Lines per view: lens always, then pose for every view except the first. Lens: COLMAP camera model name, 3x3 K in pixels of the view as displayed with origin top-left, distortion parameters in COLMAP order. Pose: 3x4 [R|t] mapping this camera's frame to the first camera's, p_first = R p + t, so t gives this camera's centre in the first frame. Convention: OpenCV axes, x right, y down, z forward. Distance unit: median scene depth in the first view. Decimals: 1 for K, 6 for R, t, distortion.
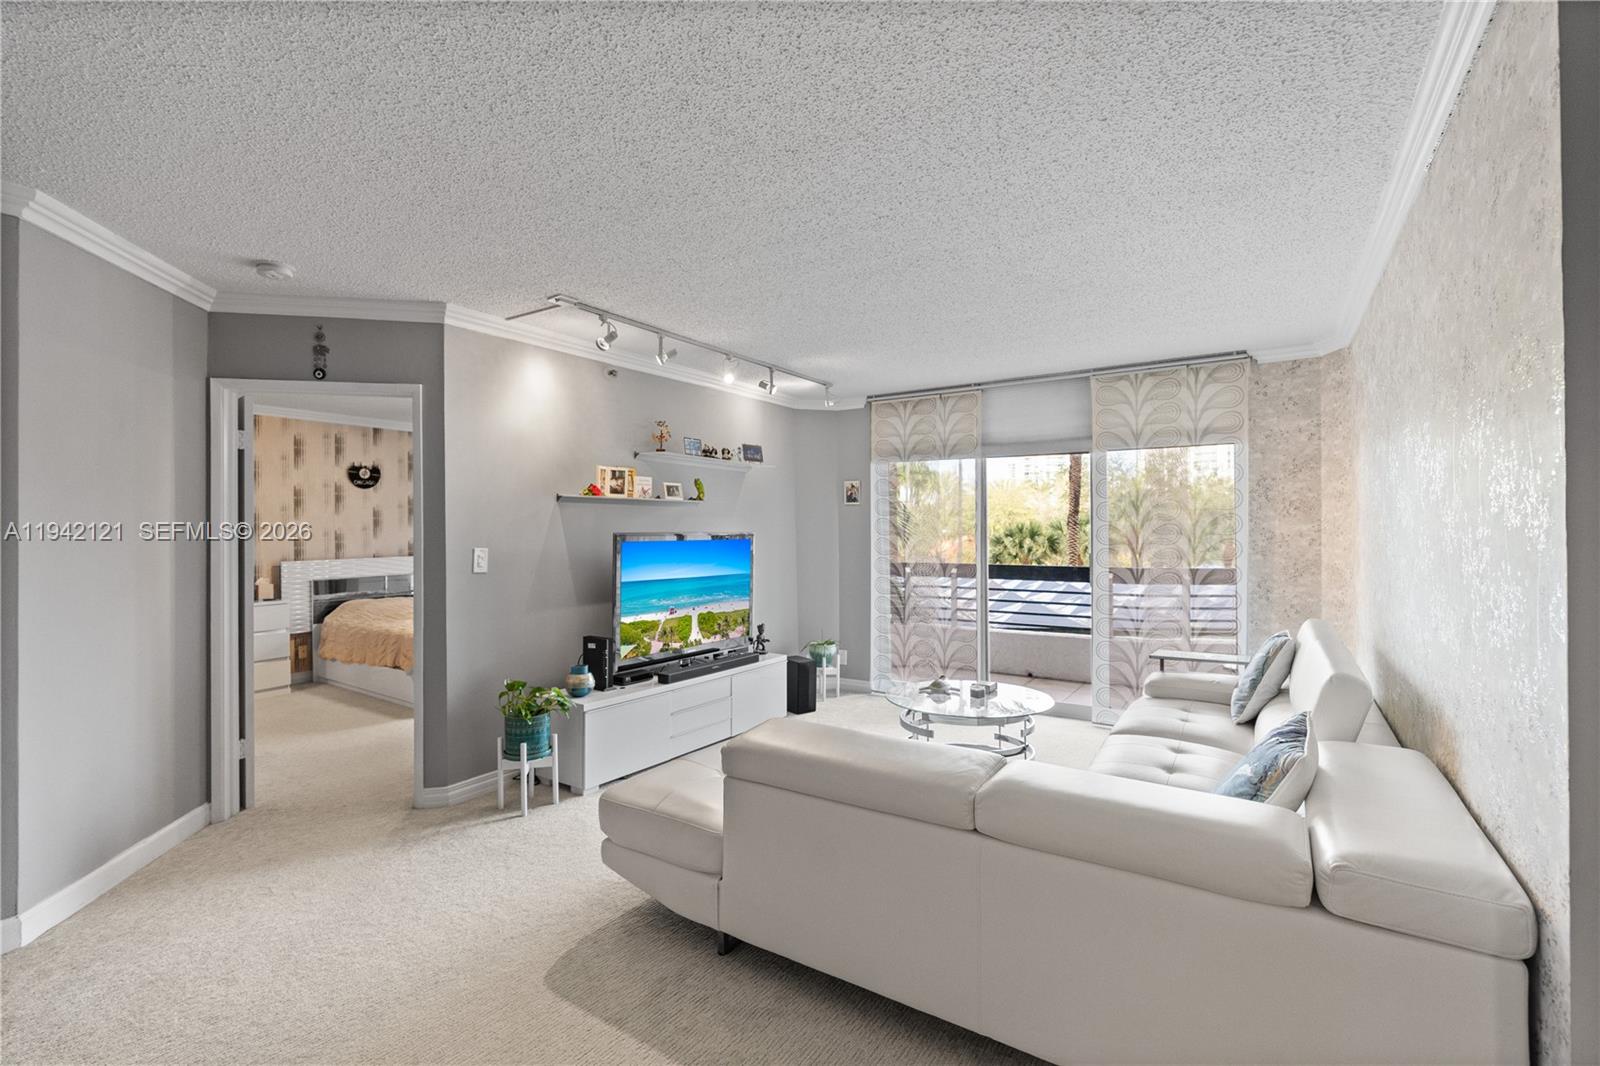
lens RADIAL K [[730.7, 0, 799.6], [0, 730.7, 523.7], [0, 0, 1]] dist [-0.002336, 0.001704]
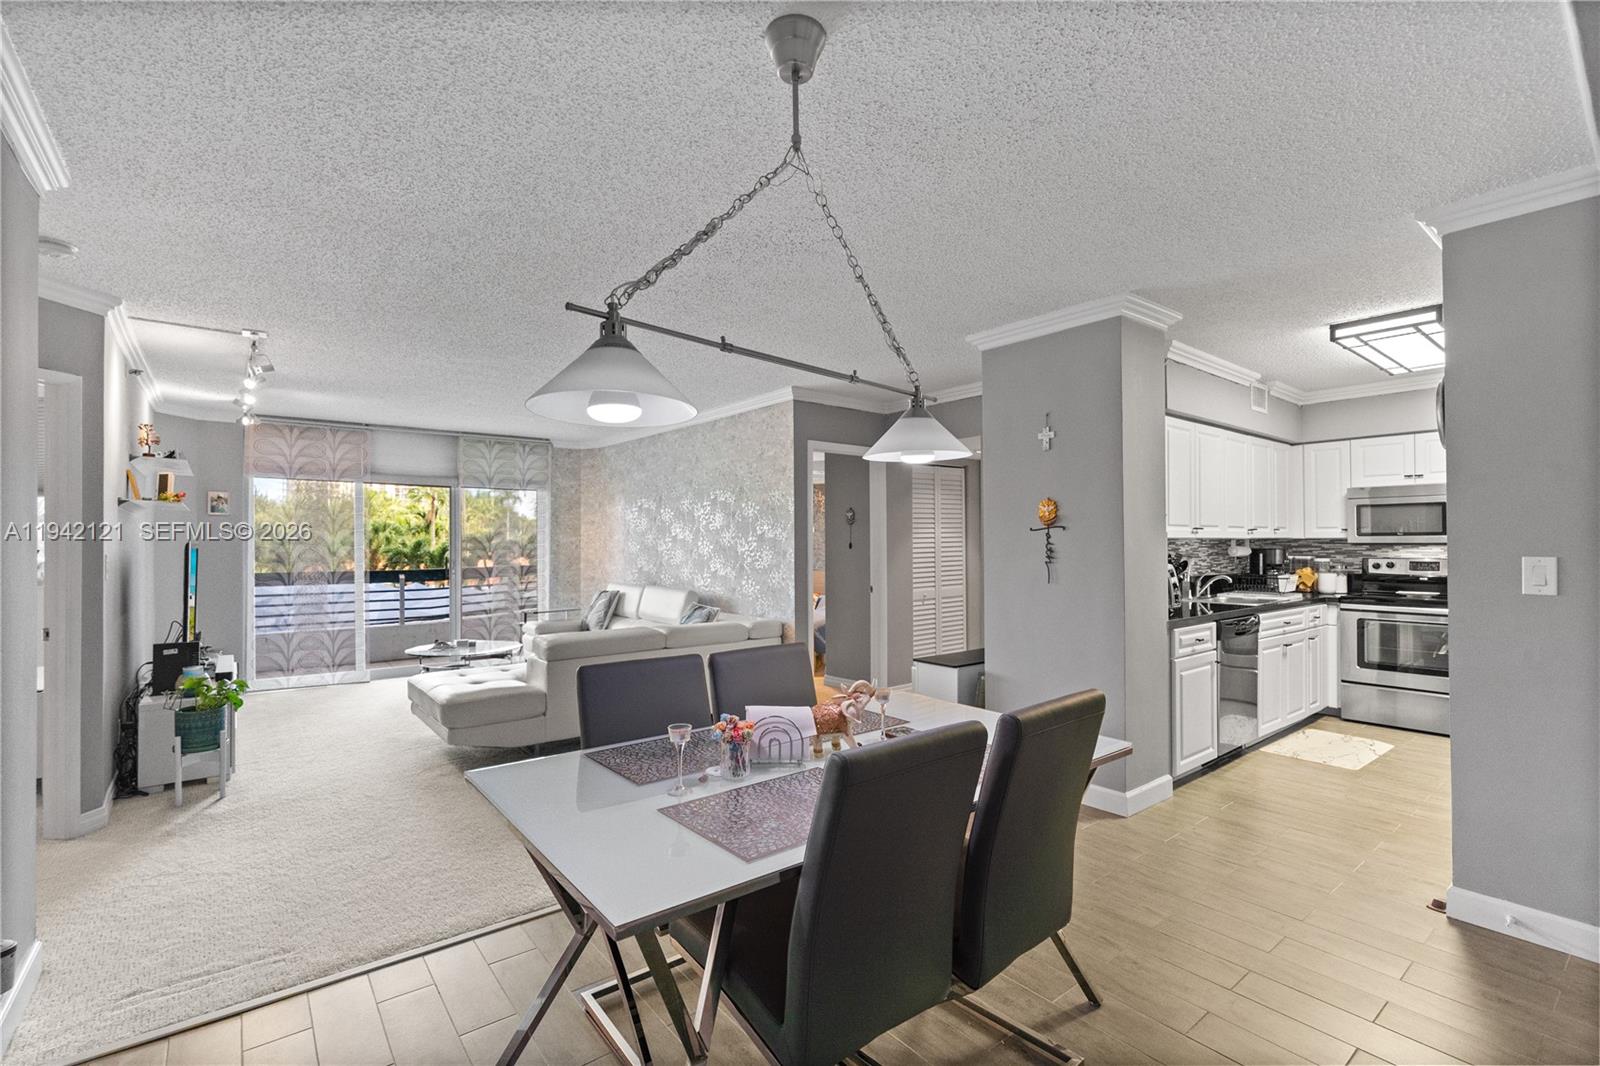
lens RADIAL K [[730.7, 0, 799.5], [0, 730.7, 534.6], [0, 0, 1]] dist [-0.002336, 0.001704]
pose [[0.304776, 0.013524, 0.952328, -0.856256], [-0.004329, 0.999909, -0.012814, 0.013587], [-0.952414, -0.000217, 0.304807, -0.110335]]
